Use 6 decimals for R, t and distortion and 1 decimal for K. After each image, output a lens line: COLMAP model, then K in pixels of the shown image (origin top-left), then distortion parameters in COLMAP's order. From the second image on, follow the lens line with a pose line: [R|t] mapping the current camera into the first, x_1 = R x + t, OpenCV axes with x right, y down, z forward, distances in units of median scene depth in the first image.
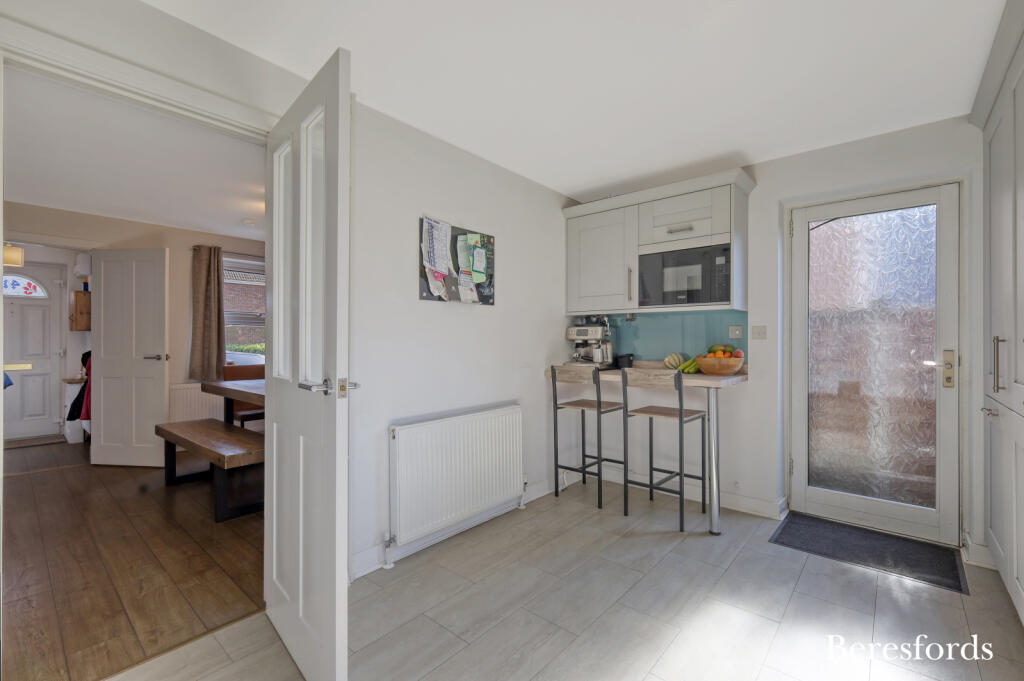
lens RADIAL K [[443.8, 0, 512.4], [0, 443.8, 342.7], [0, 0, 1]] dist [0.010990, -0.002347]
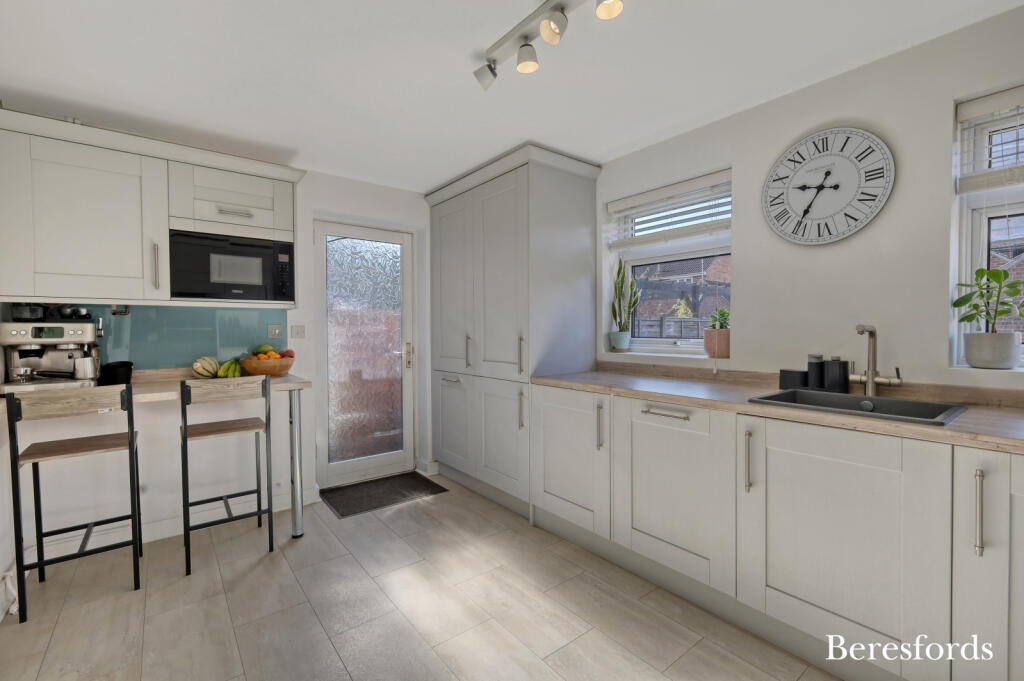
lens RADIAL K [[443.8, 0, 507.7], [0, 443.8, 345.7], [0, 0, 1]] dist [0.010990, -0.002347]
pose [[0.199260, -0.038363, 0.979195, -0.378155], [0.014766, 0.999238, 0.036143, -0.021289], [-0.979835, 0.007257, 0.199674, 0.321969]]
